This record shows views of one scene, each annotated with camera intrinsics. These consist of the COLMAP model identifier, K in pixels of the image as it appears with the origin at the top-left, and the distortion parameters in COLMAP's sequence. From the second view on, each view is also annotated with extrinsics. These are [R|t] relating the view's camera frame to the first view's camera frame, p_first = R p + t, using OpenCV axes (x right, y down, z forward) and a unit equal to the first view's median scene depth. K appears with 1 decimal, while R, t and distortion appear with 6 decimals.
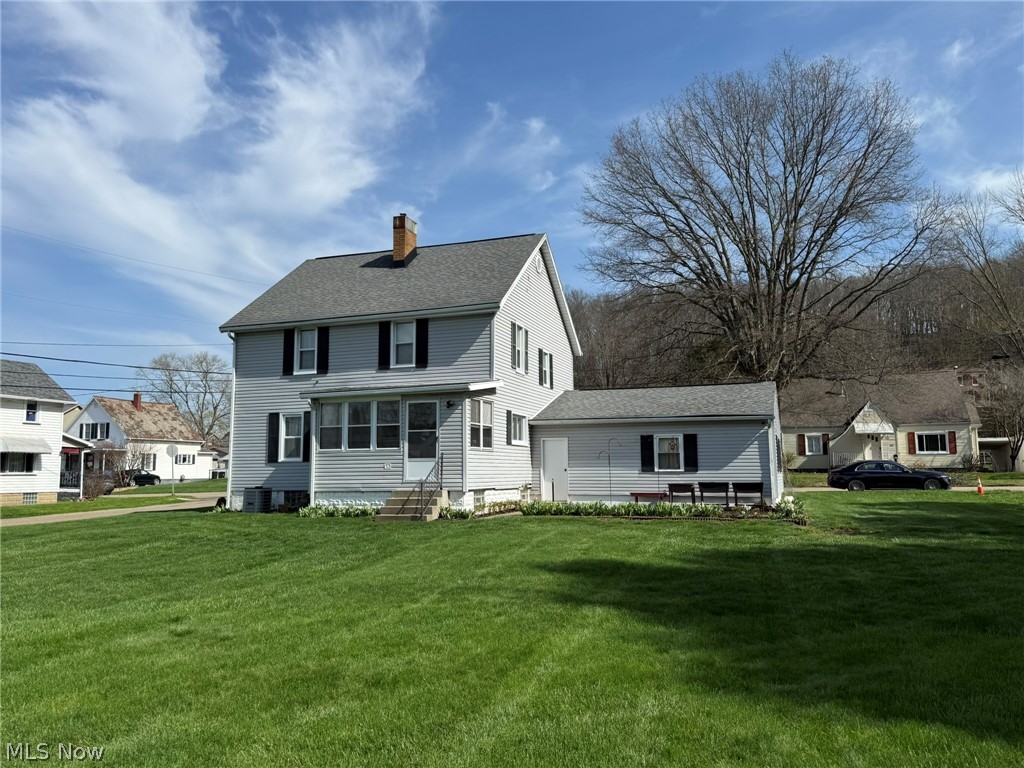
lens RADIAL K [[768.8, 0, 512.0], [0, 768.8, 384.0], [0, 0, 1]] dist [0.144727, -0.237674]
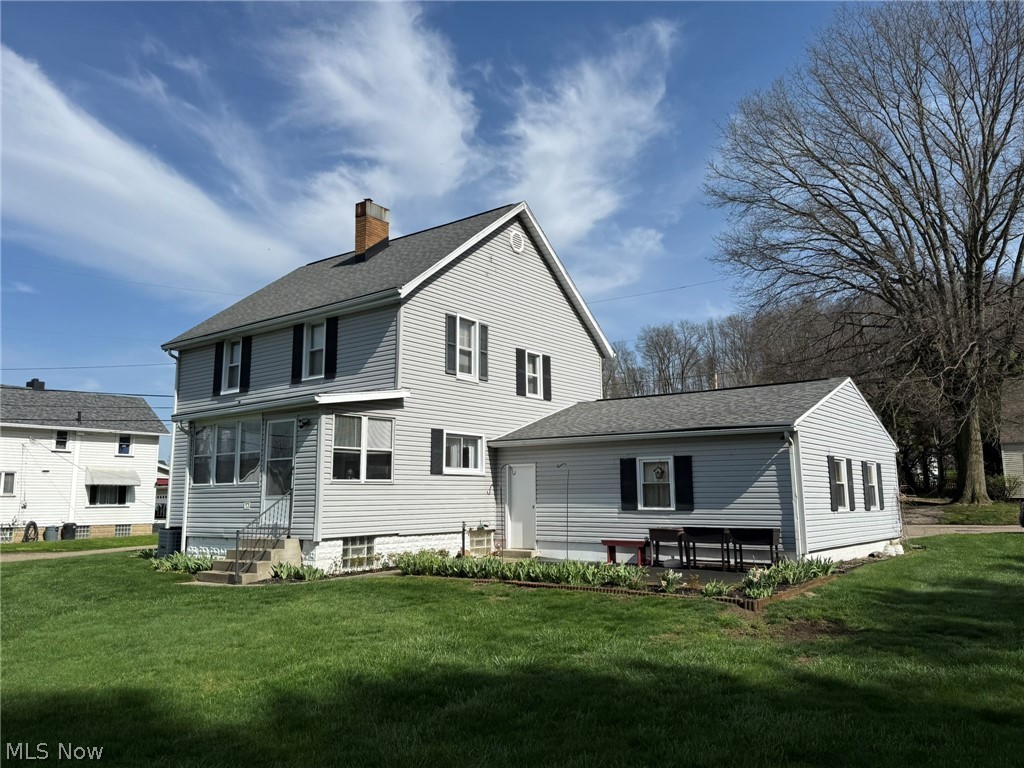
lens RADIAL K [[768.8, 0, 512.0], [0, 768.8, 384.0], [0, 0, 1]] dist [0.144727, -0.237674]
pose [[0.952693, -0.045571, -0.300499, 0.292638], [0.036289, 0.998678, -0.036399, 0.019650], [0.301760, 0.023772, 0.953087, 0.289030]]
